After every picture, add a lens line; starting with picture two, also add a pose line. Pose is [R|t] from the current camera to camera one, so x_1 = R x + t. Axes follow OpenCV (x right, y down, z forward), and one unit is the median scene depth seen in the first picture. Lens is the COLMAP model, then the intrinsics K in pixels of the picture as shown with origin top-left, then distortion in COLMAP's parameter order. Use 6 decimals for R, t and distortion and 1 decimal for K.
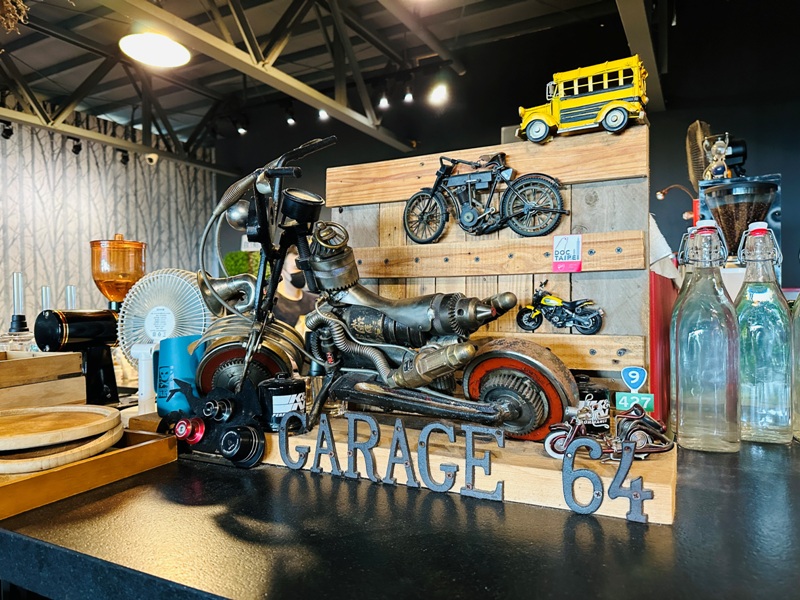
lens RADIAL K [[561.5, 0, 398.9], [0, 561.5, 302.9], [0, 0, 1]] dist [0.053531, -0.071560]
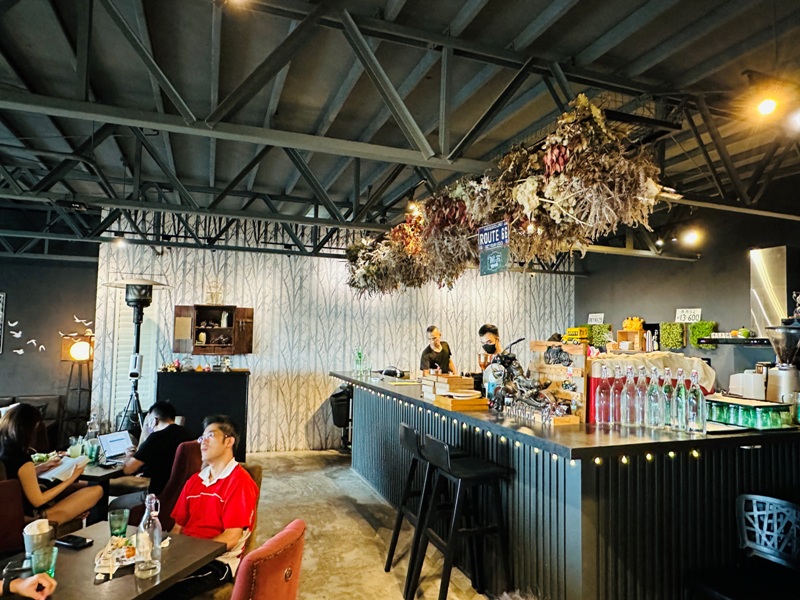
lens RADIAL K [[519.3, 0, 399.6], [0, 519.3, 303.6], [0, 0, 1]] dist [0.005450, 0.001545]
pose [[0.745035, -0.005277, -0.667005, 0.274857], [-0.043126, 0.997495, -0.056063, -0.045582], [0.665630, 0.070534, 0.742941, -0.388419]]
